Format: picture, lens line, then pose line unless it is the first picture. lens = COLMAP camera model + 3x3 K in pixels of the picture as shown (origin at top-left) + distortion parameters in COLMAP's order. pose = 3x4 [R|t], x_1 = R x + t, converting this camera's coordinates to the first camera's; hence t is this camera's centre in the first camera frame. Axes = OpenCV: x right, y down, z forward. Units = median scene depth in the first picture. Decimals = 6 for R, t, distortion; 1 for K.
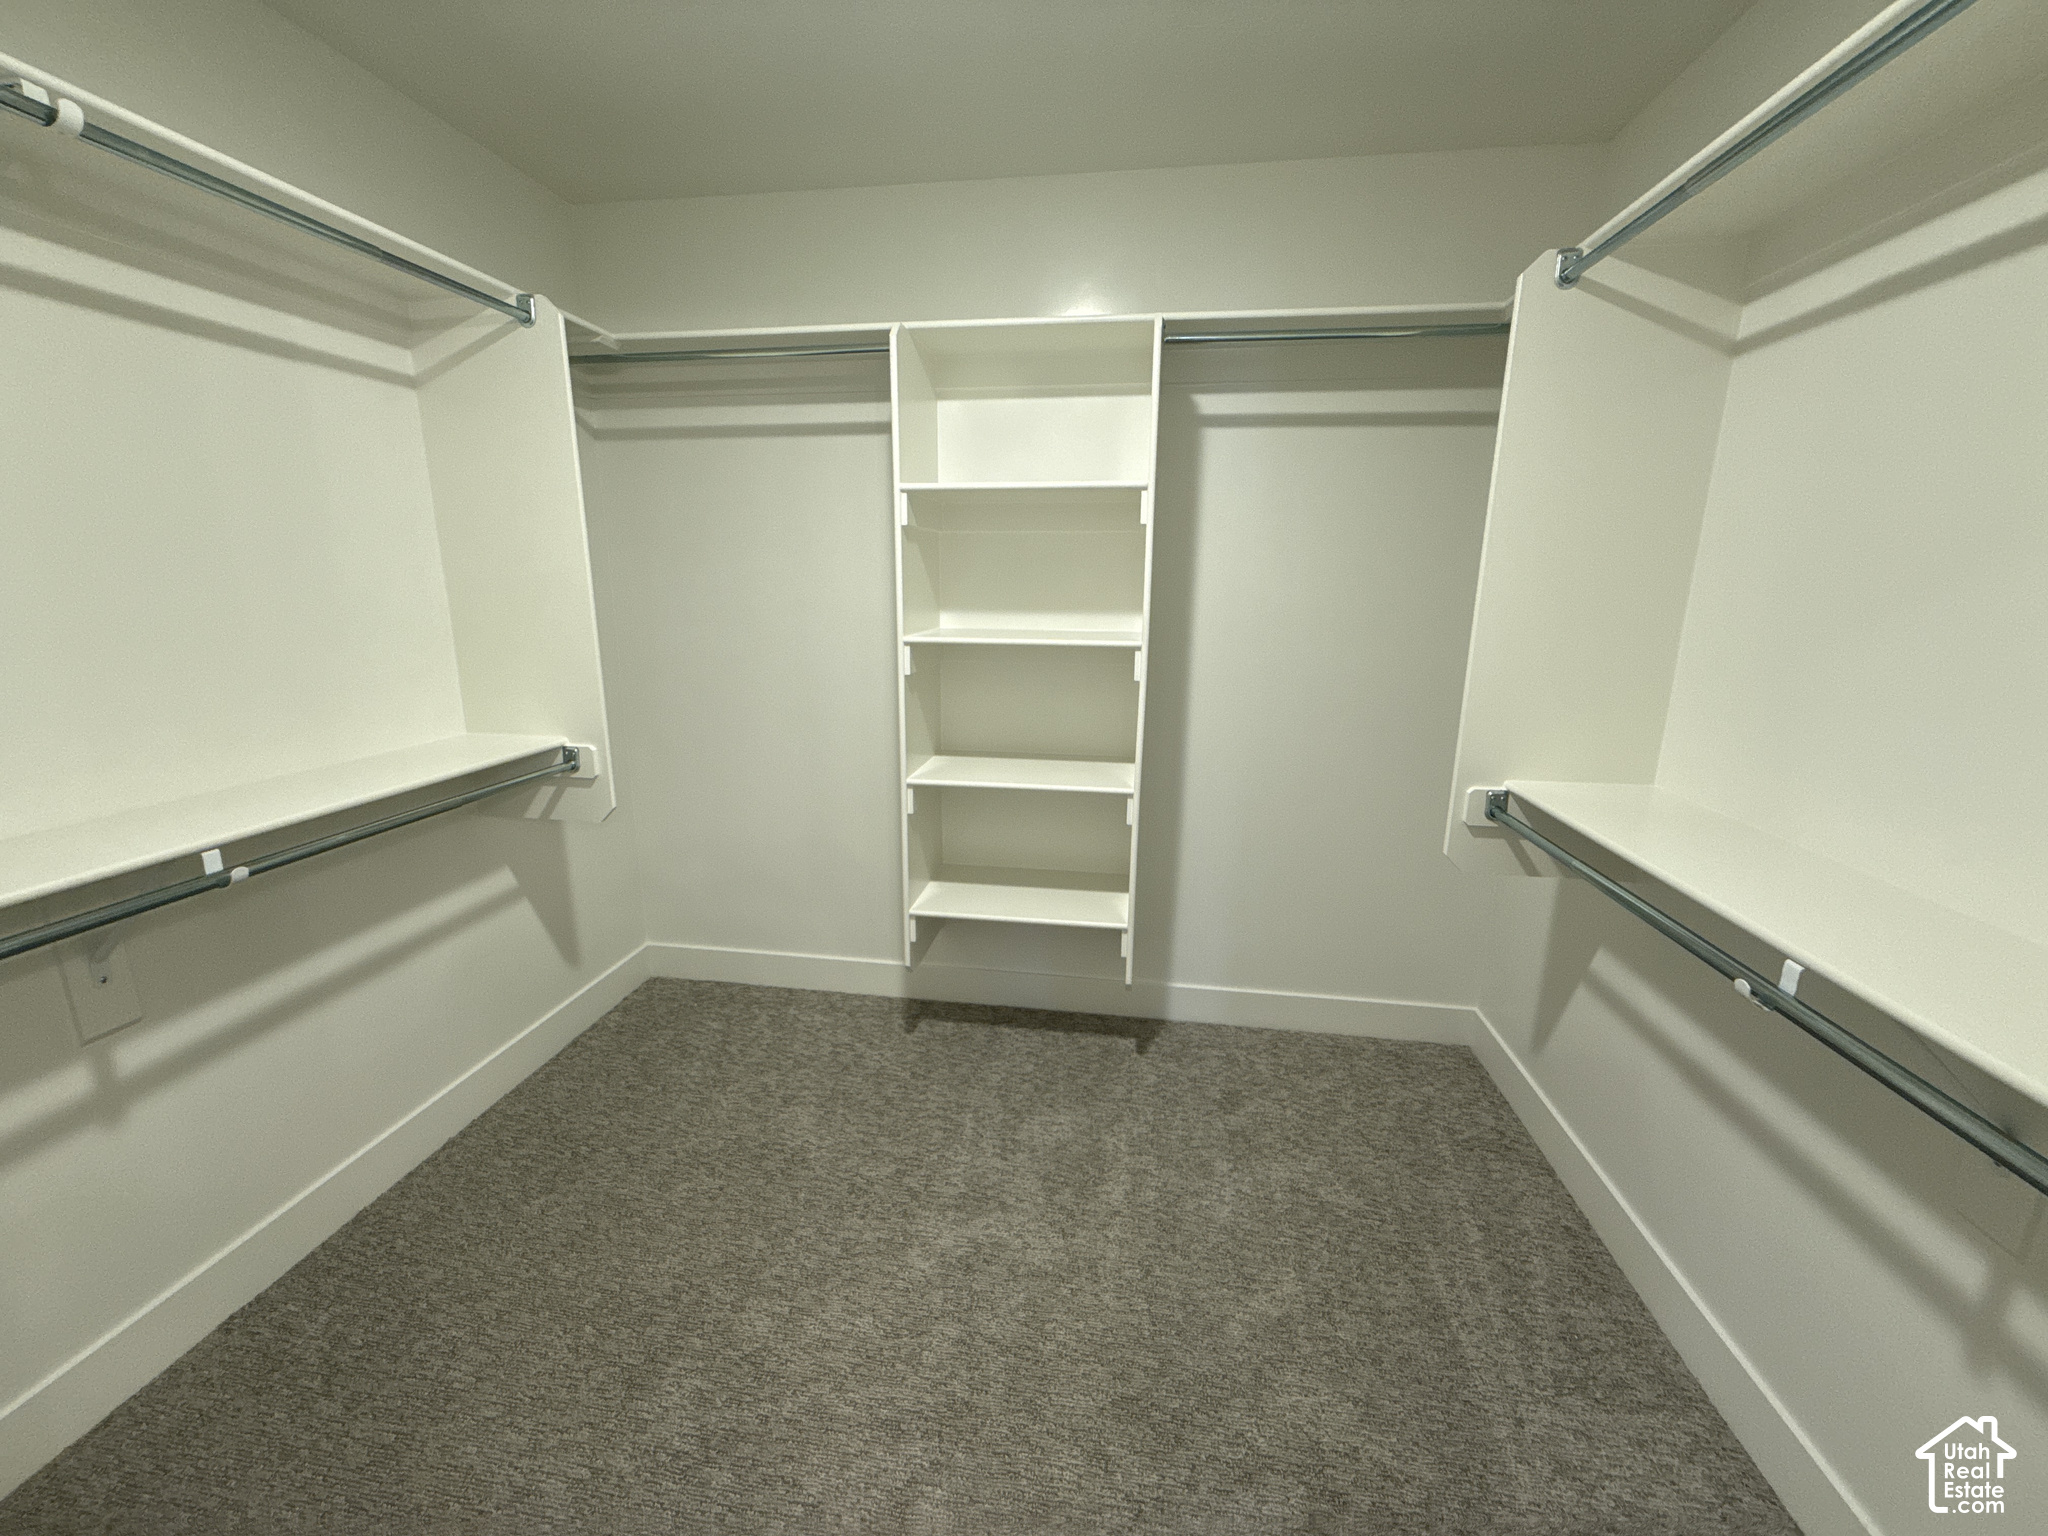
lens RADIAL K [[819.0, 0, 1016.9], [0, 819.0, 766.6], [0, 0, 1]] dist [0.002067, 0.000420]
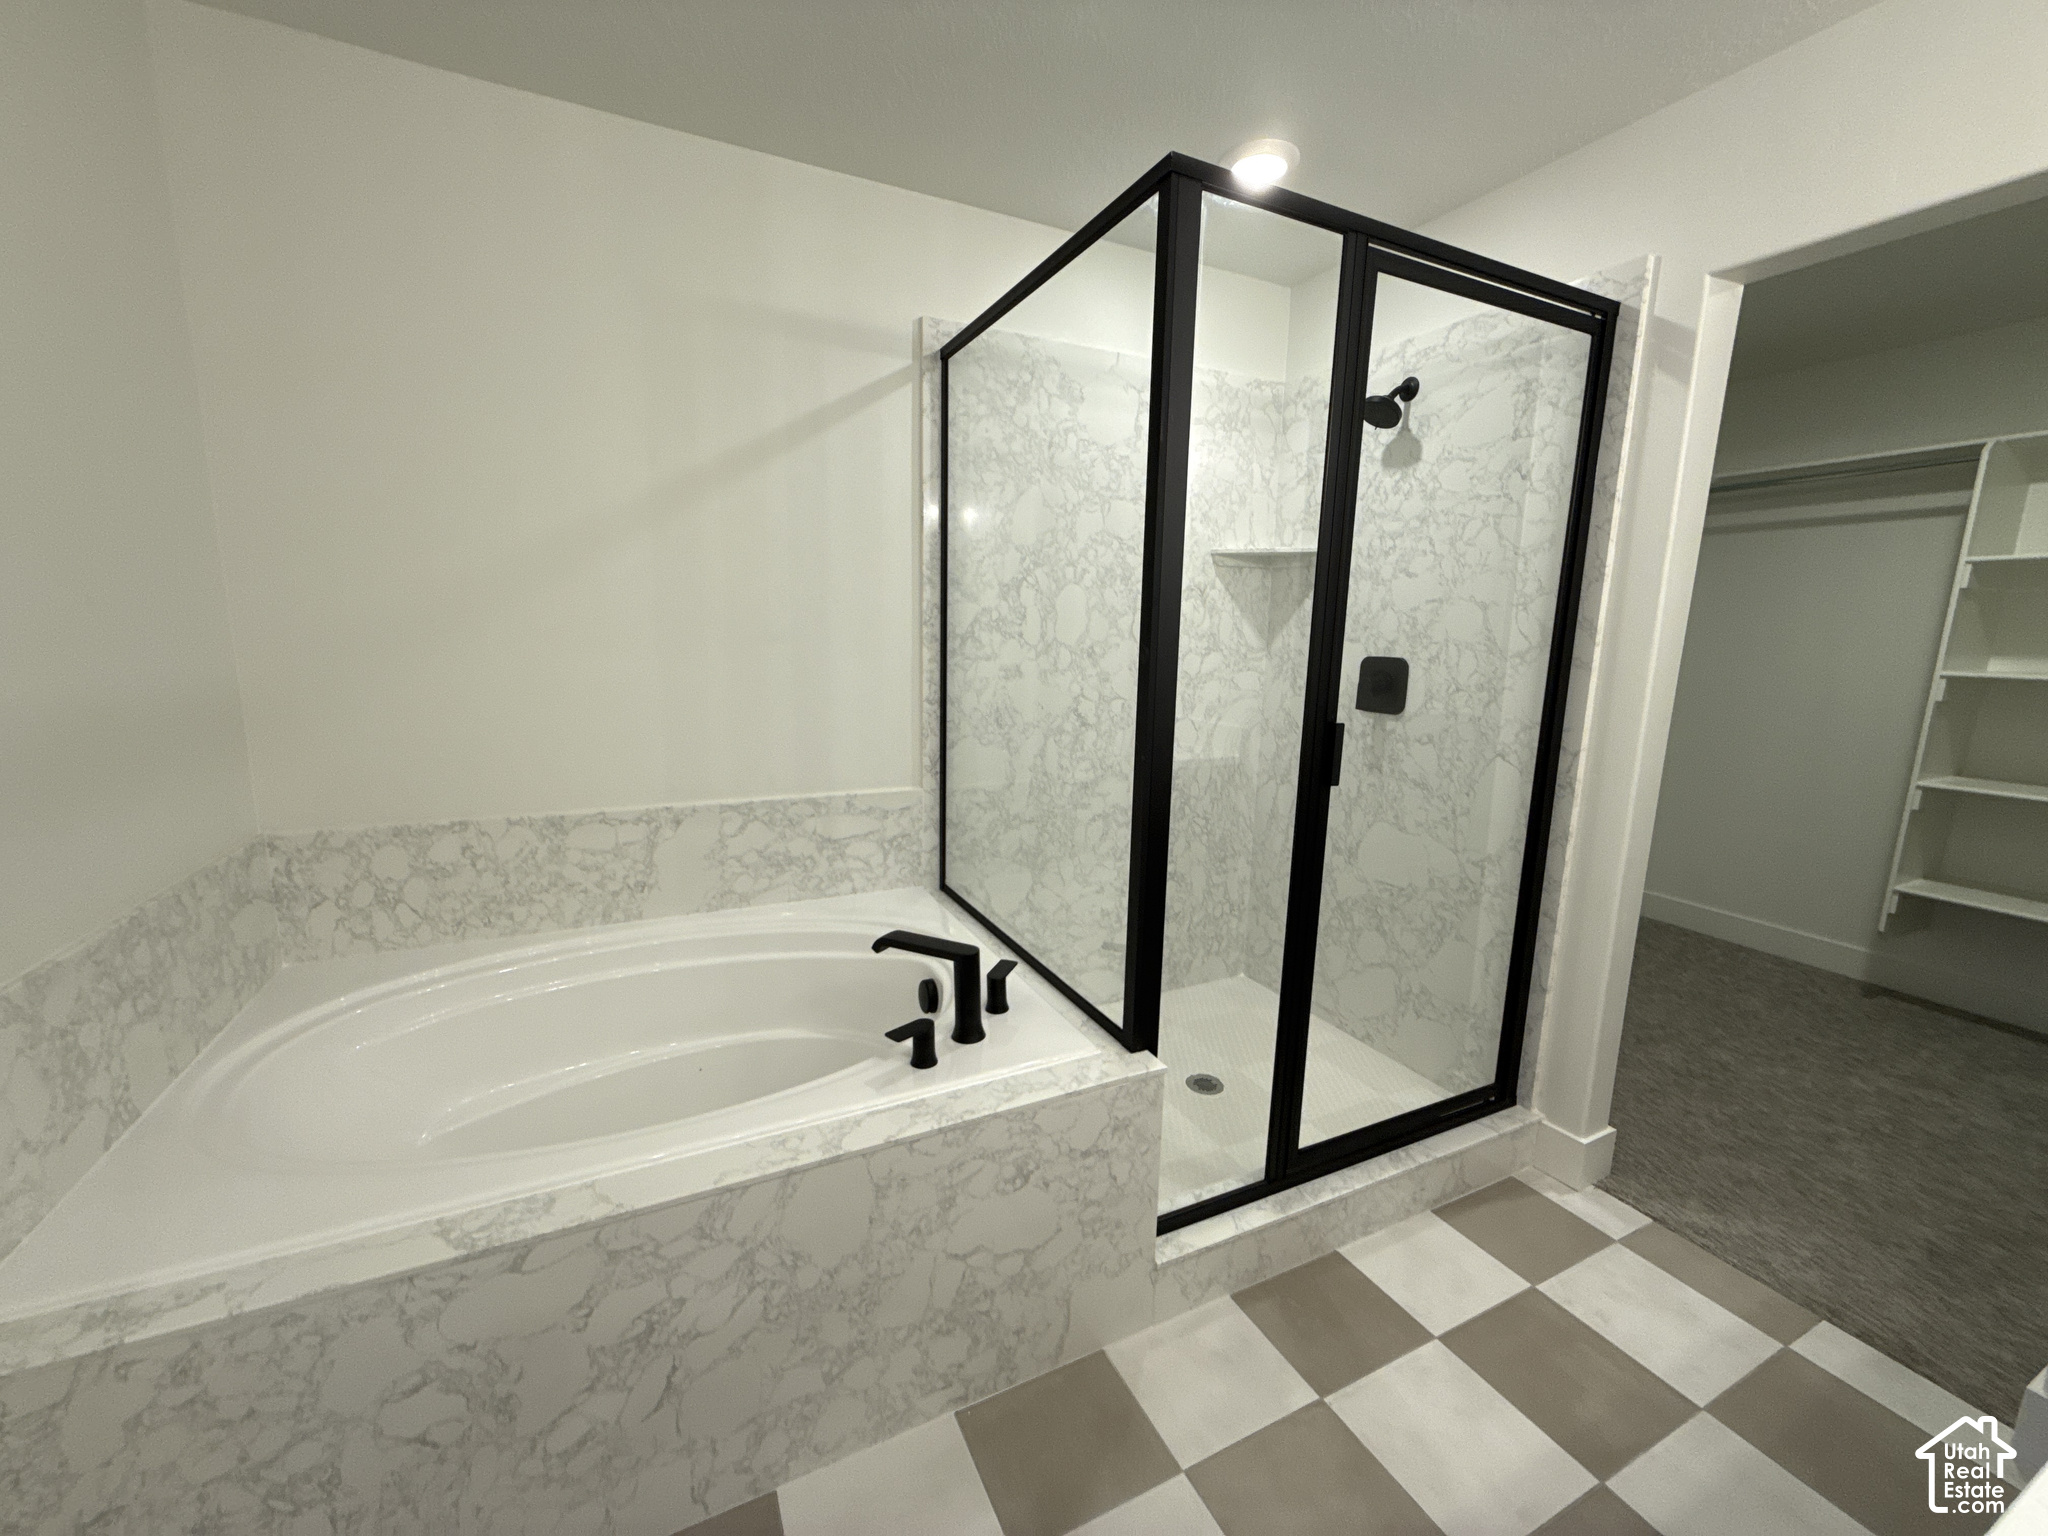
lens RADIAL K [[819.0, 0, 1017.3], [0, 819.0, 769.4], [0, 0, 1]] dist [0.002067, 0.000420]
pose [[0.565267, 0.146154, -0.811857, 0.113139], [-0.203409, 0.978485, 0.034525, 0.246570], [0.799436, 0.145623, 0.582834, -0.907055]]
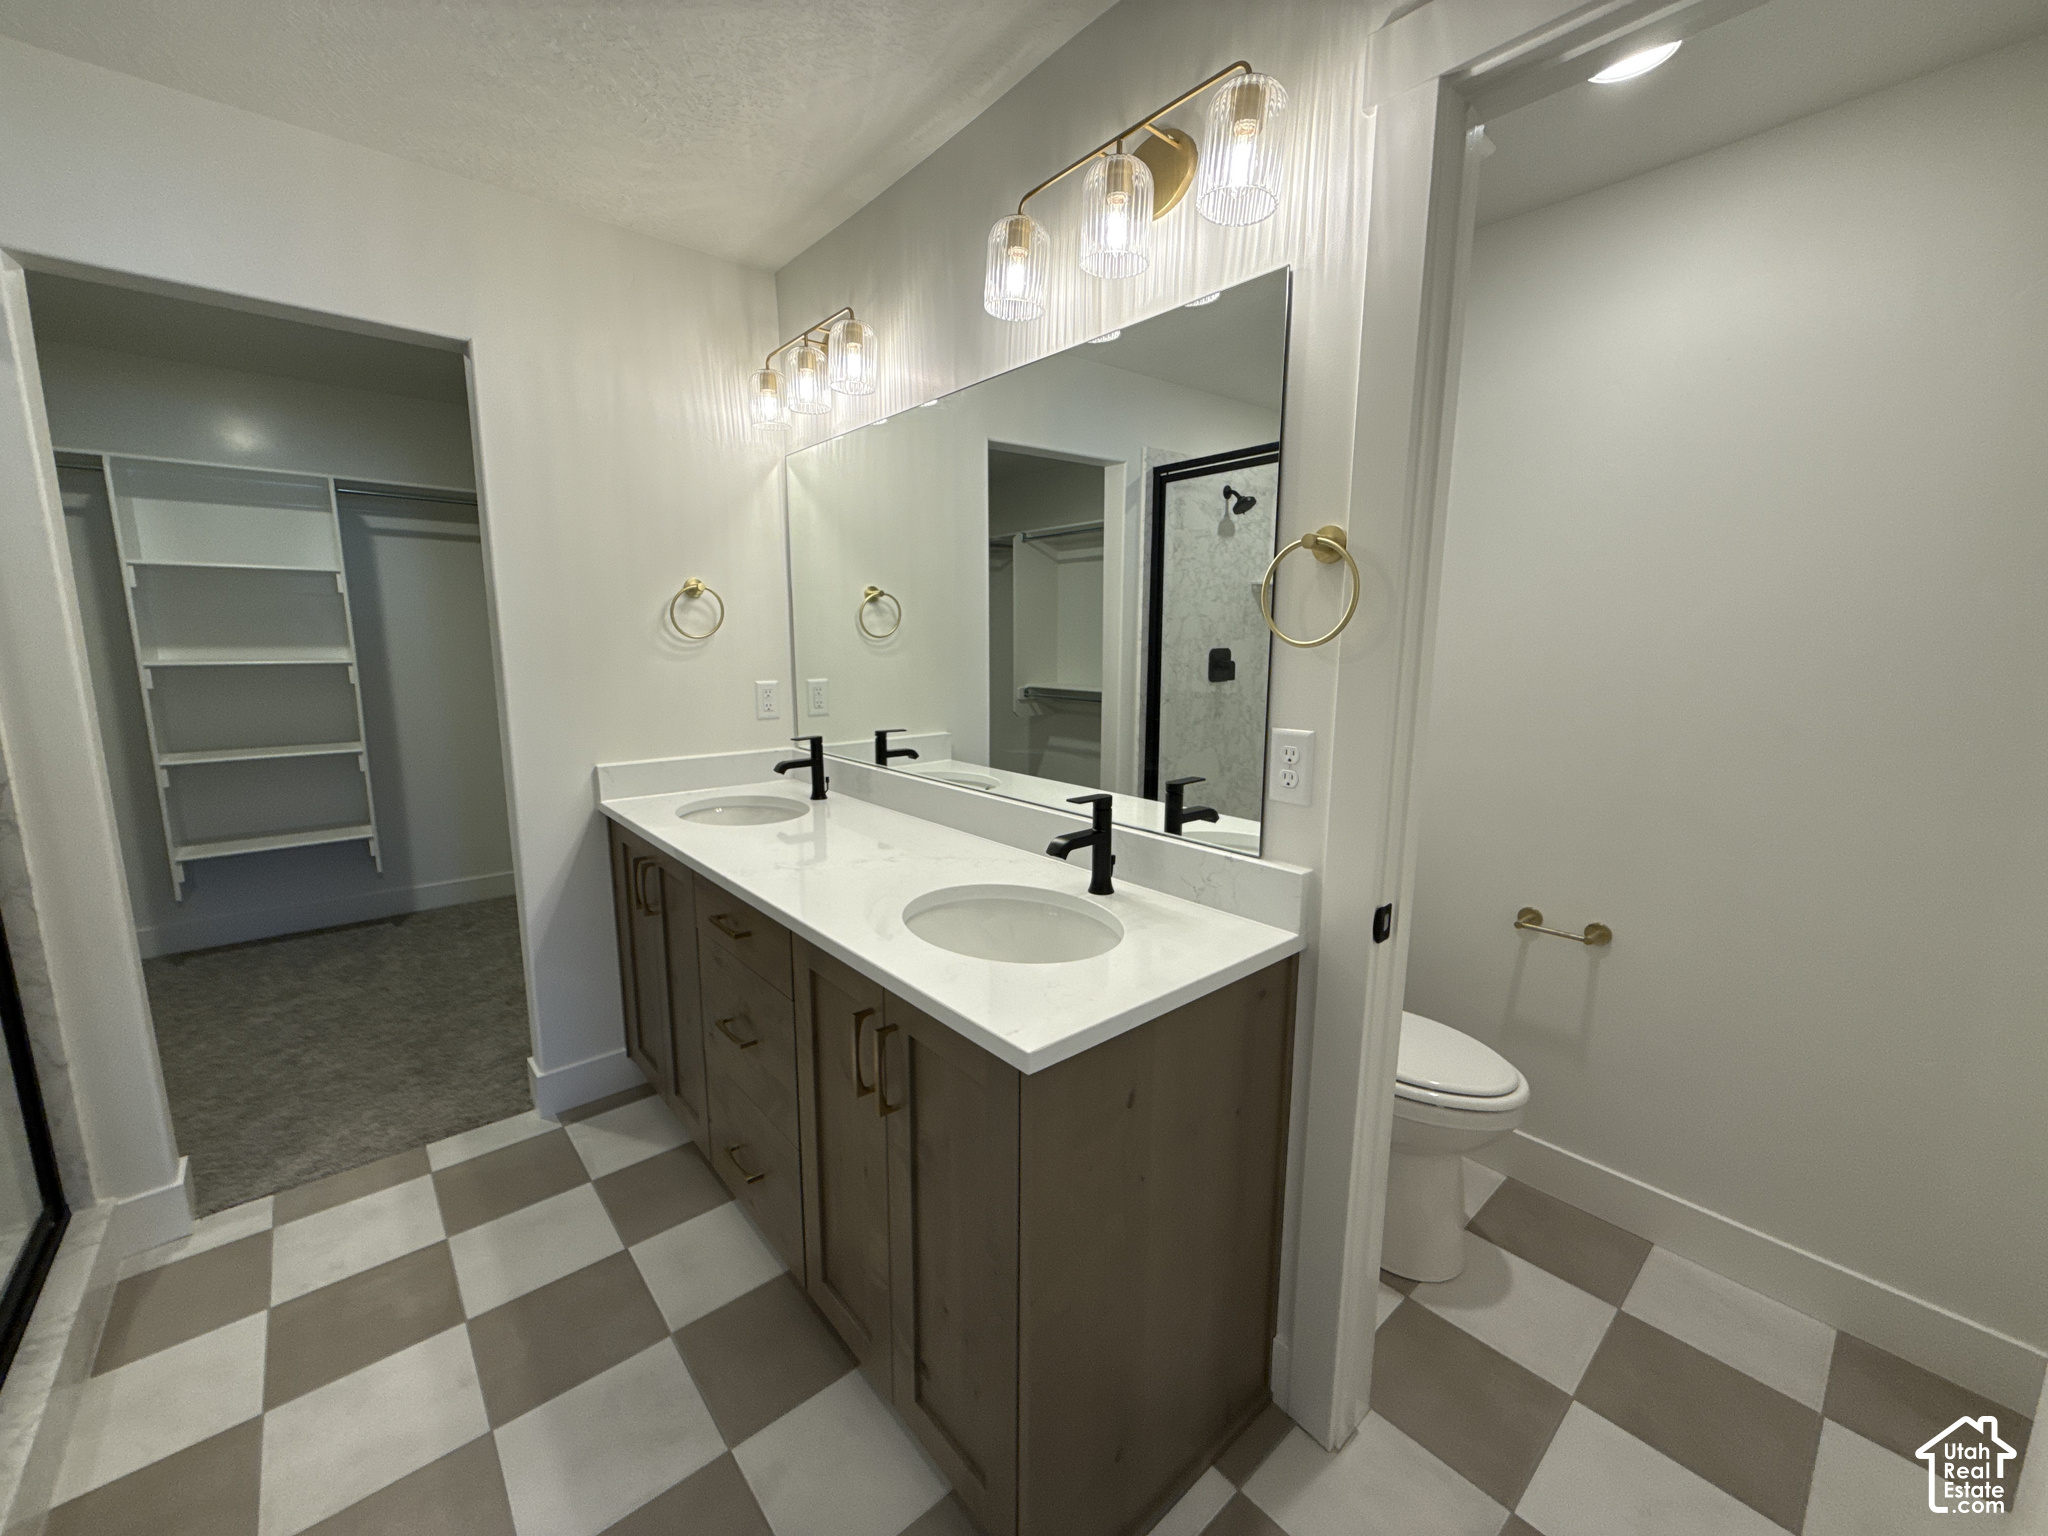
lens RADIAL K [[819.0, 0, 1019.9], [0, 819.0, 770.7], [0, 0, 1]] dist [0.002067, 0.000420]
pose [[0.653577, -0.126811, 0.746161, -0.230996], [0.171475, 0.985038, 0.017211, 0.268258], [-0.737180, 0.116699, 0.665543, -1.078078]]
